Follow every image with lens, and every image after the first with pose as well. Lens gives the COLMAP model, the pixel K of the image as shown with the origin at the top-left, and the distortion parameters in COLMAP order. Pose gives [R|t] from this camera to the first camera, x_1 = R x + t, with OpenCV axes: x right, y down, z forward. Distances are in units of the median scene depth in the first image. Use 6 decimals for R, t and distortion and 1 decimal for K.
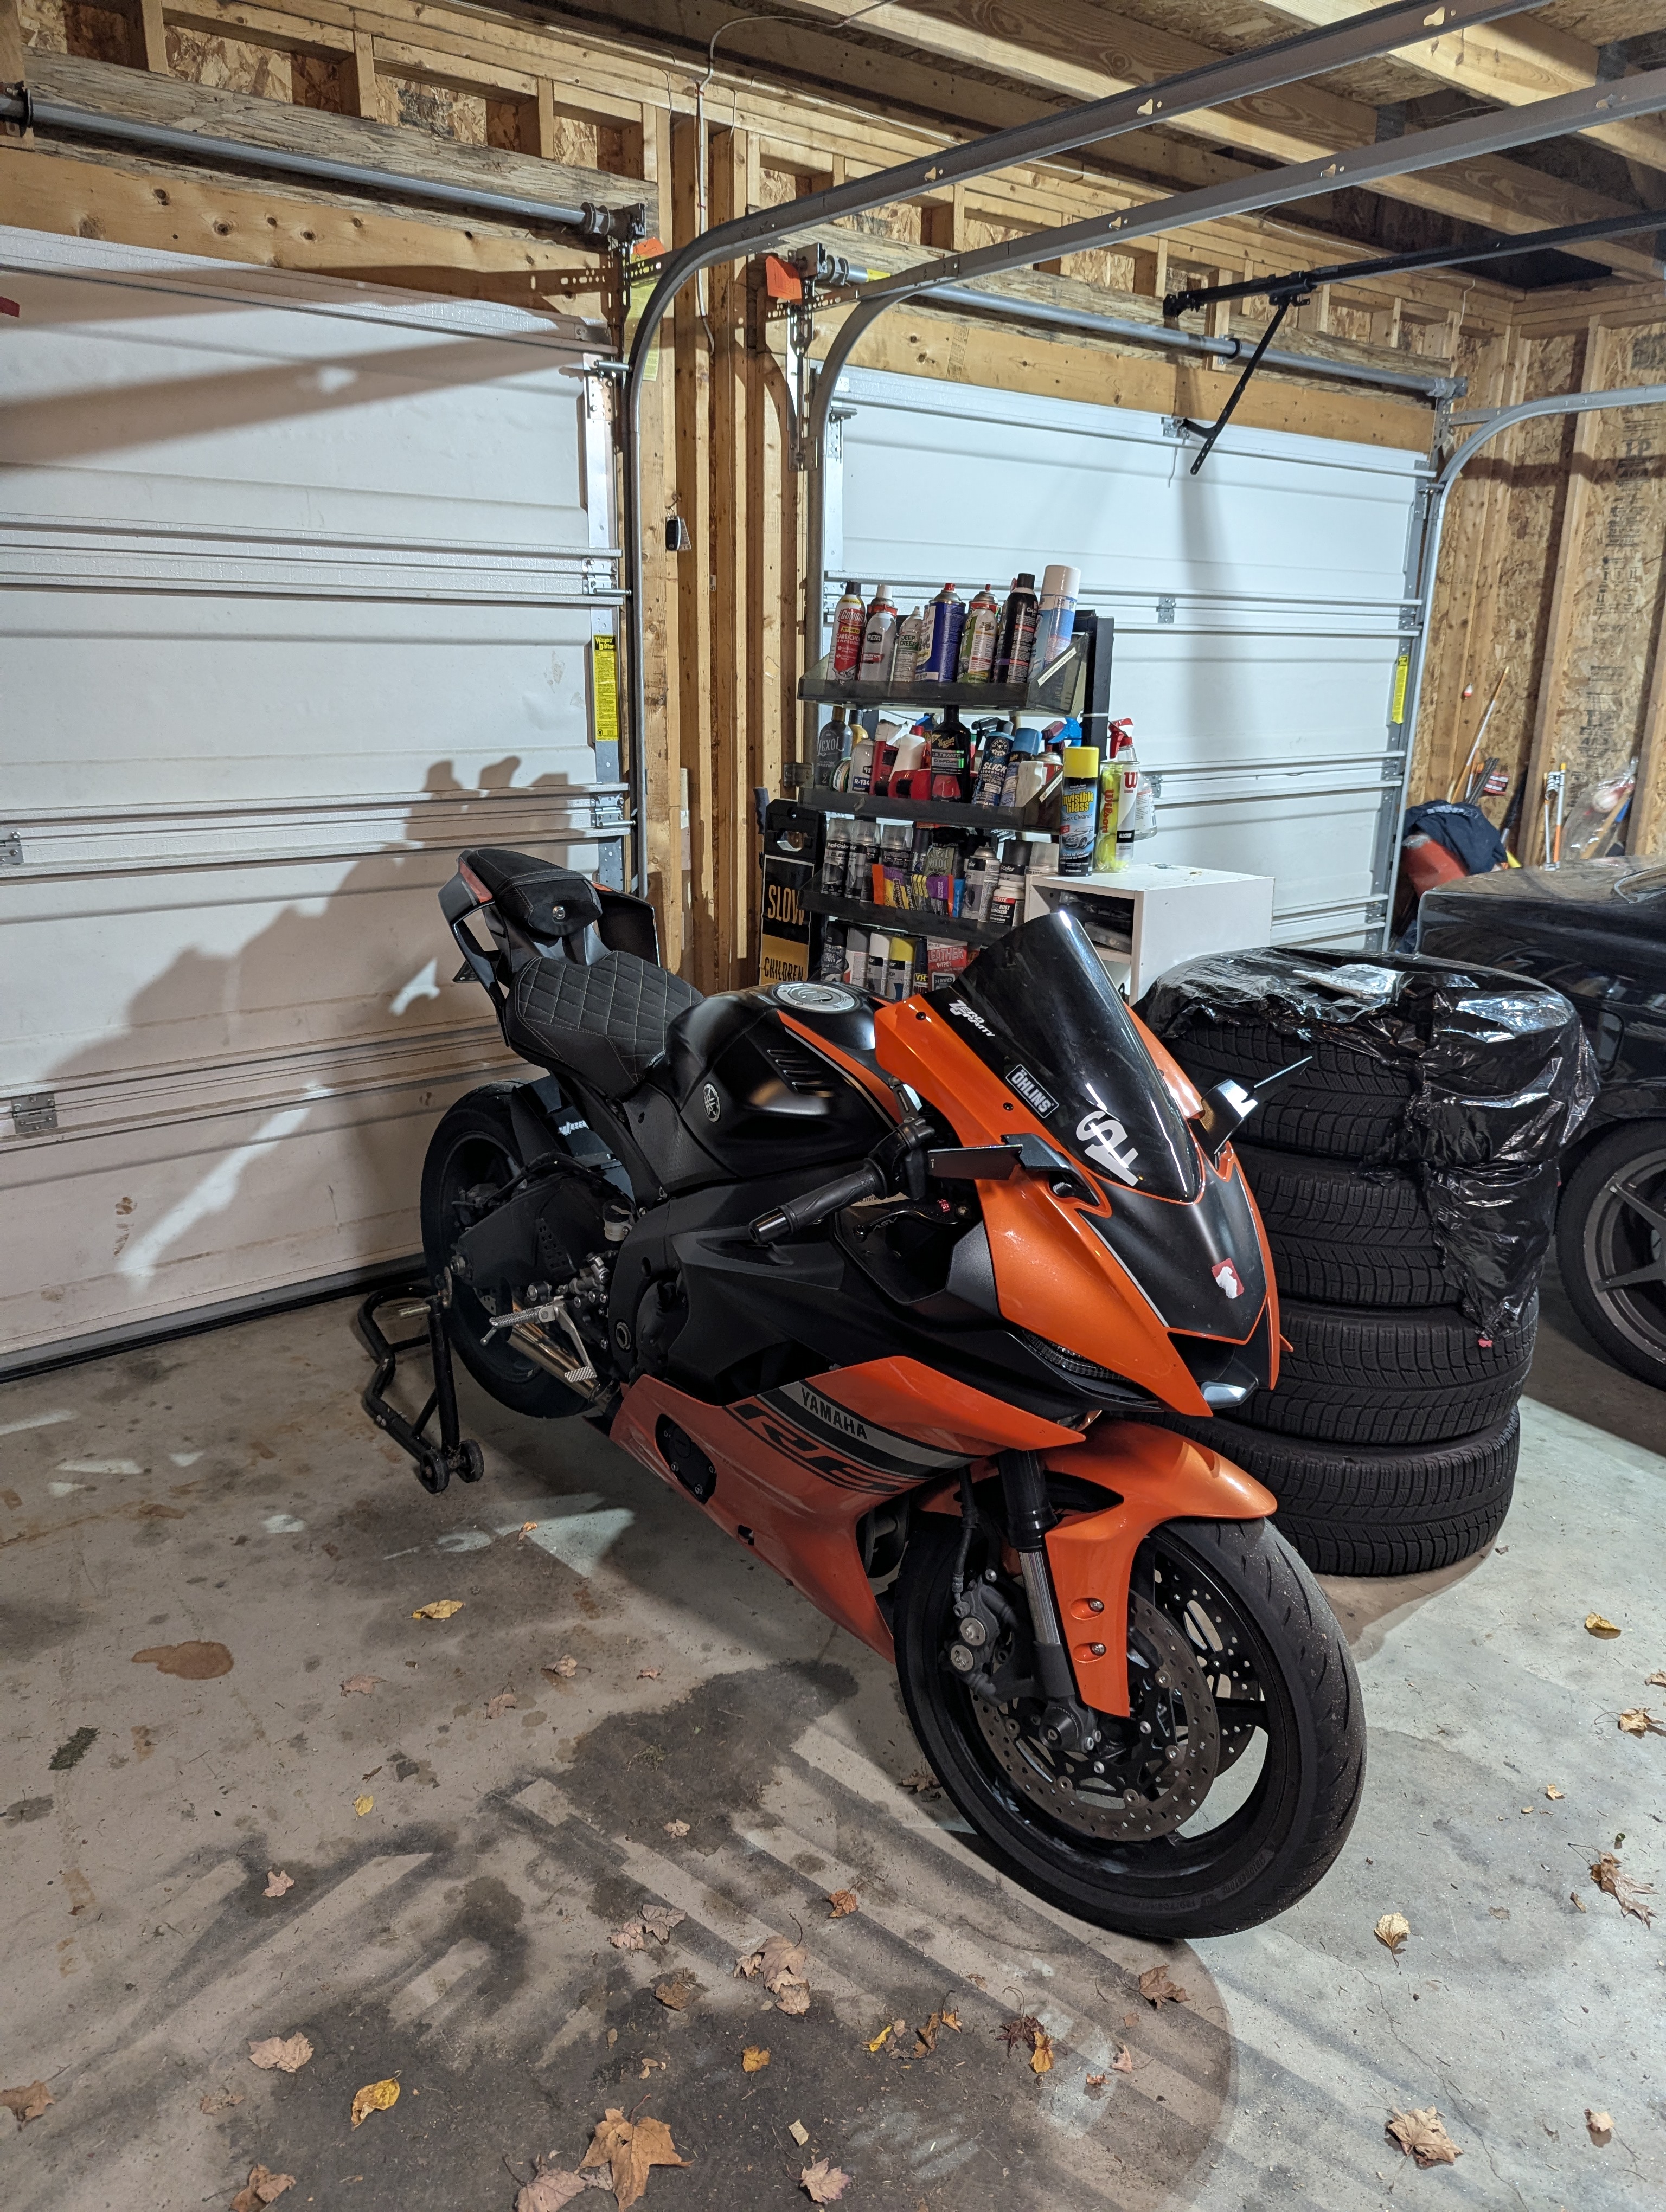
lens RADIAL K [[1558.6, 0, 833.0], [0, 1558.6, 1106.0], [0, 0, 1]] dist [0.045576, -0.039565]
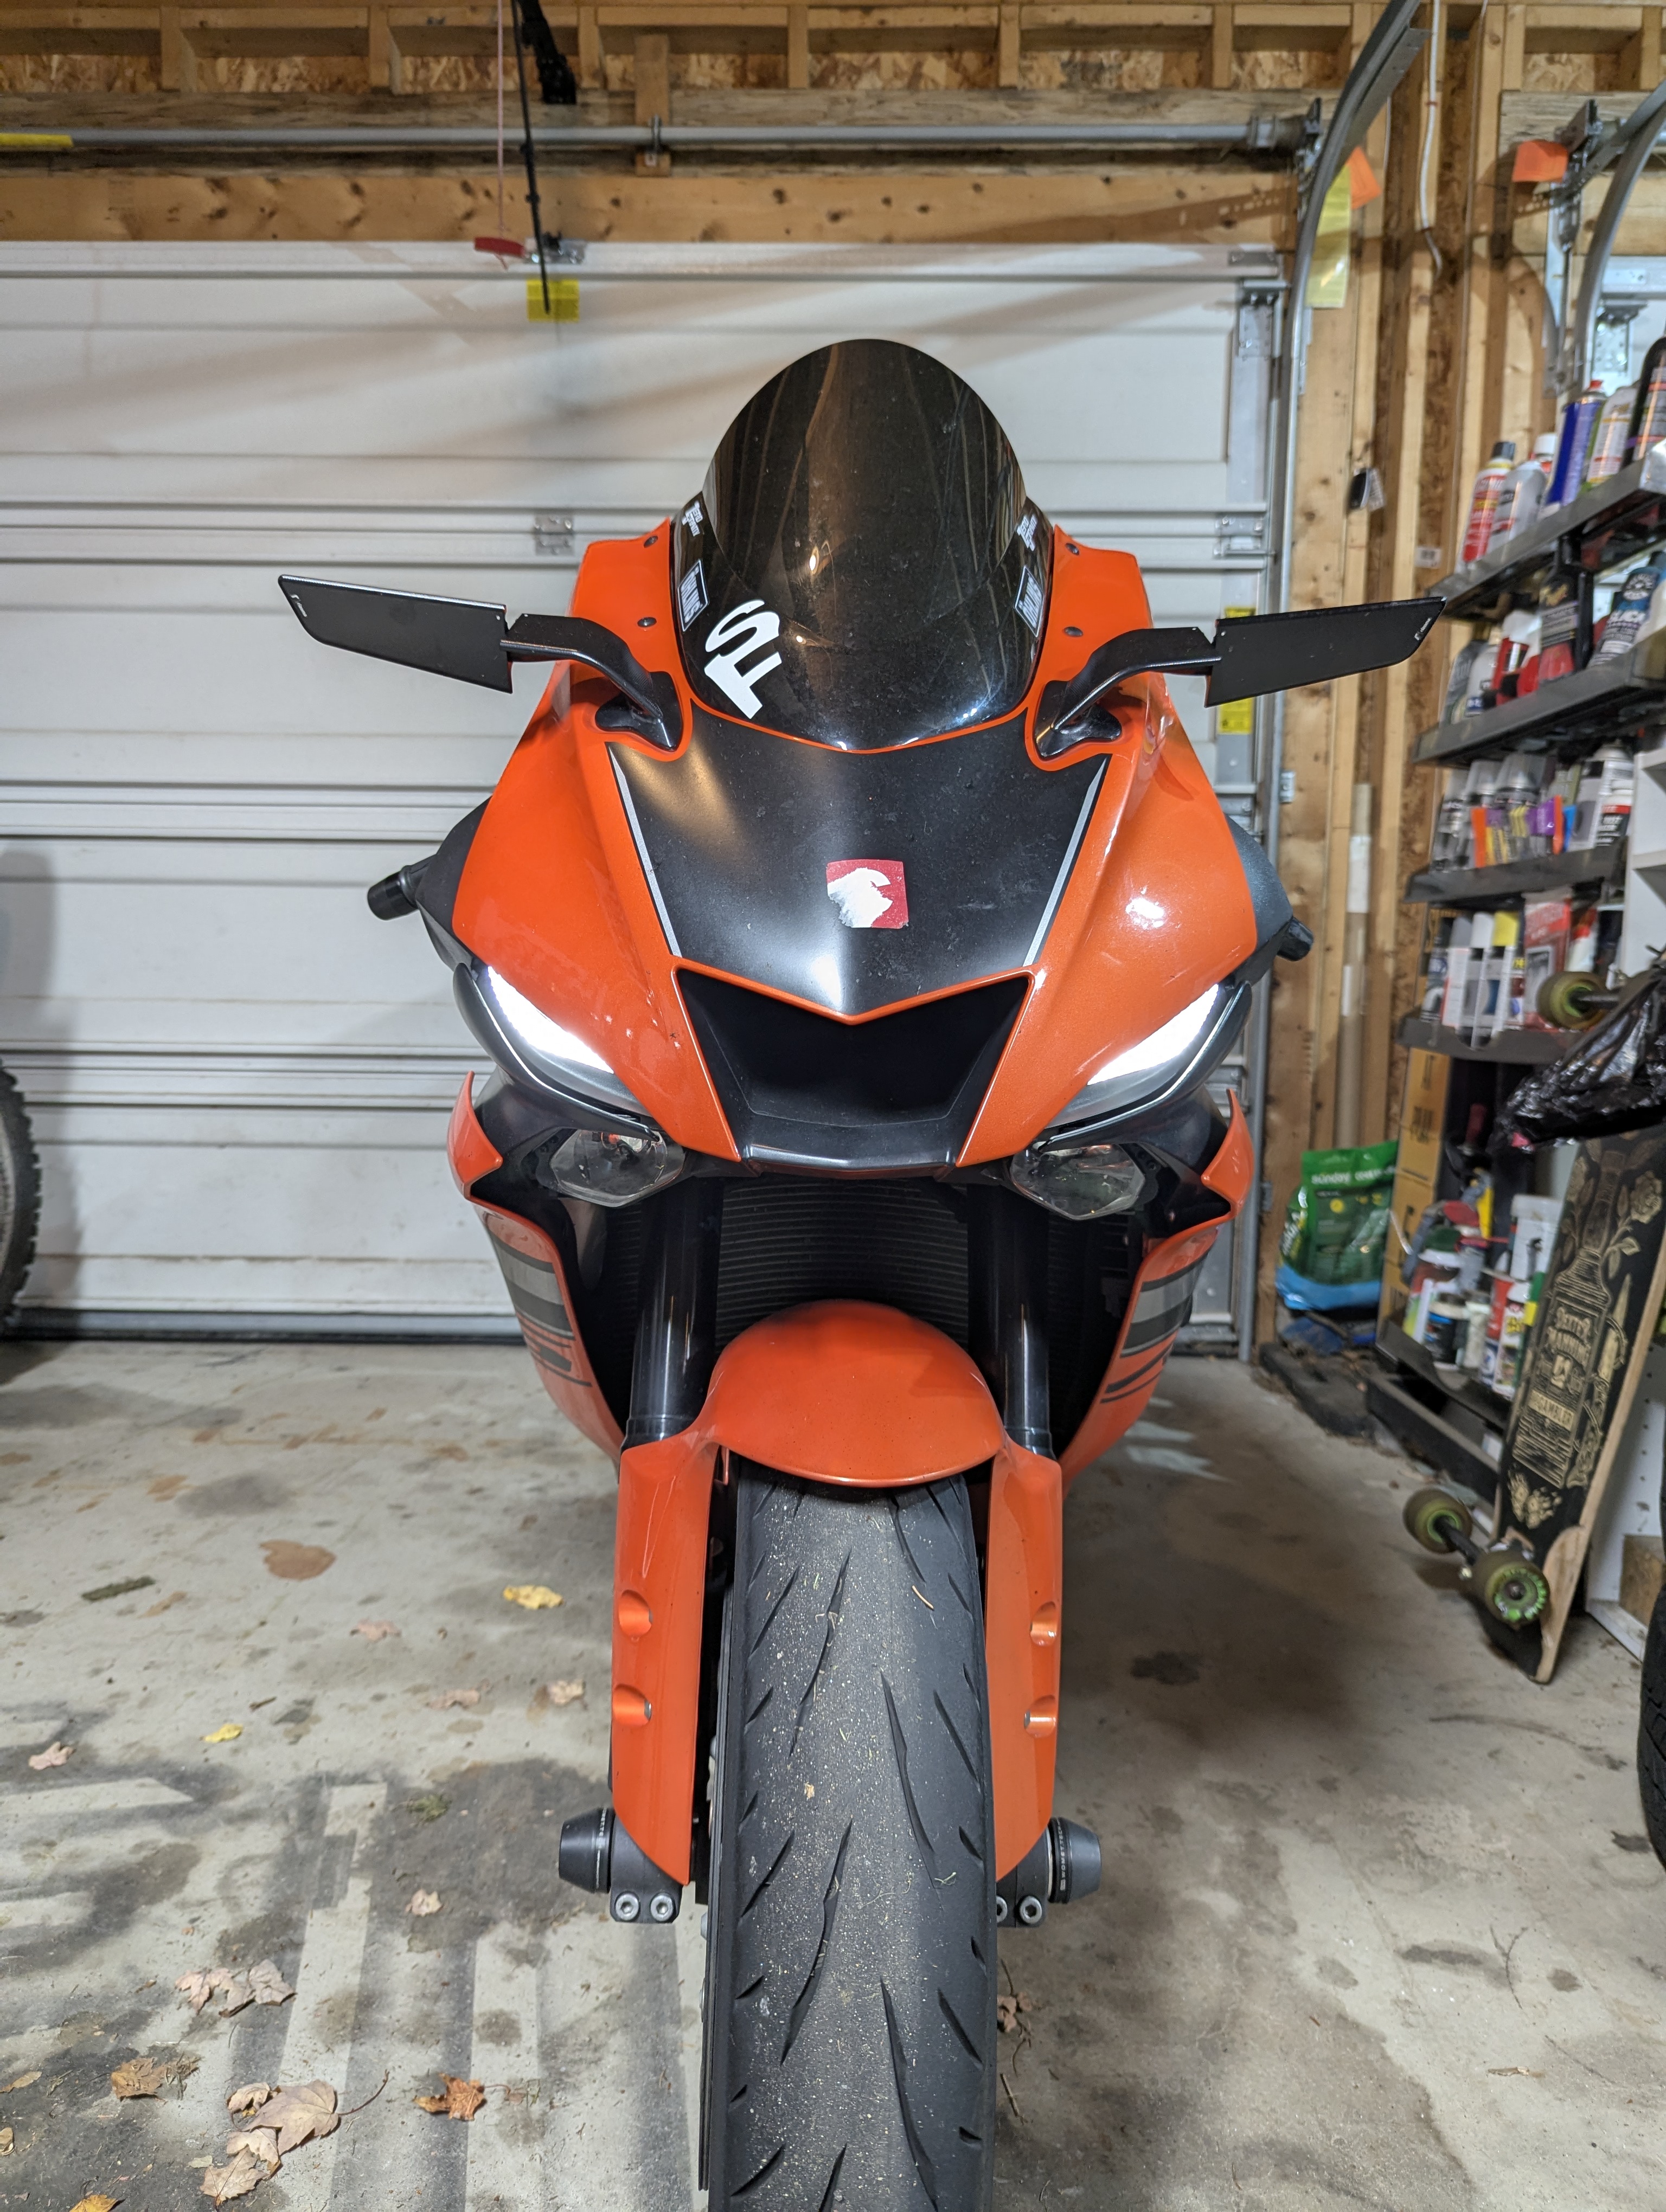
lens RADIAL K [[1584.6, 0, 833.0], [0, 1584.6, 1106.0], [0, 0, 1]] dist [0.004929, -0.002957]
pose [[0.766269, 0.059289, -0.639778, 0.273282], [-0.182004, 0.974979, -0.127636, 0.117760], [0.616203, 0.214246, 0.757887, 0.331958]]
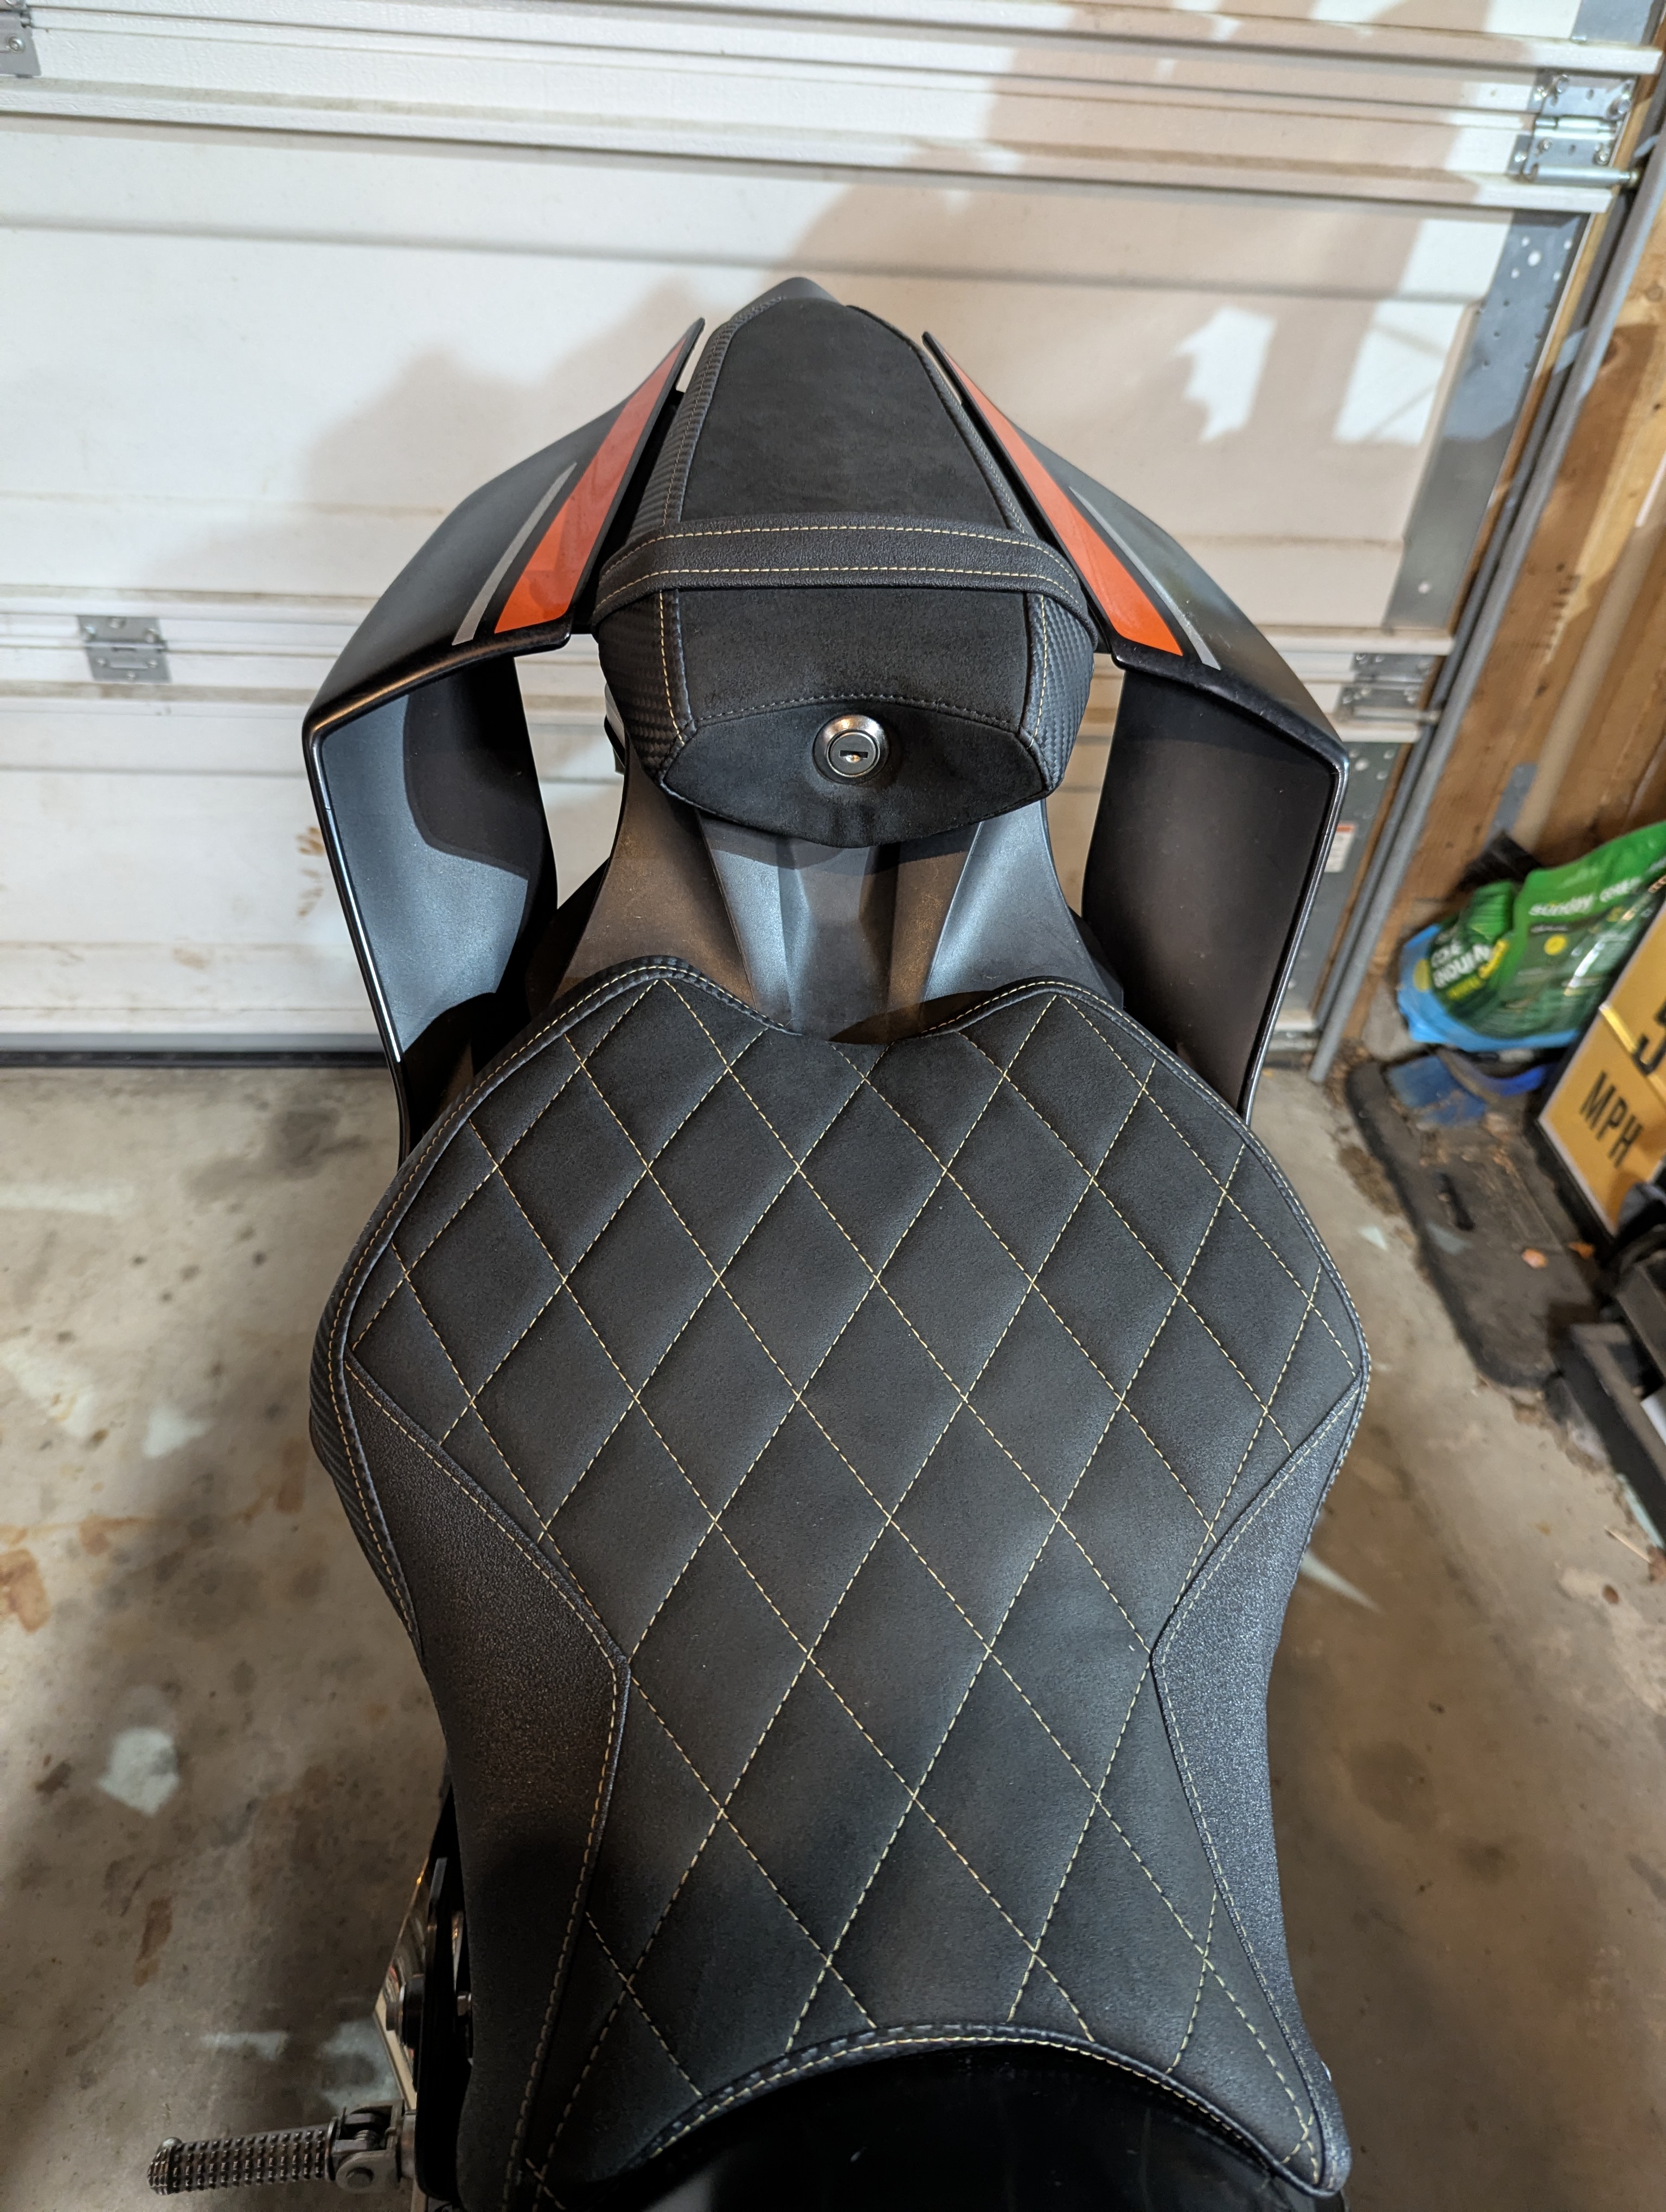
lens RADIAL K [[1612.1, 0, 833.0], [0, 1612.1, 1106.0], [0, 0, 1]] dist [-0.003386, -0.001028]
pose [[0.826192, 0.404865, -0.391779, -0.056935], [-0.215631, 0.869689, 0.444010, -0.141956], [0.520490, -0.282358, 0.805831, 0.643737]]
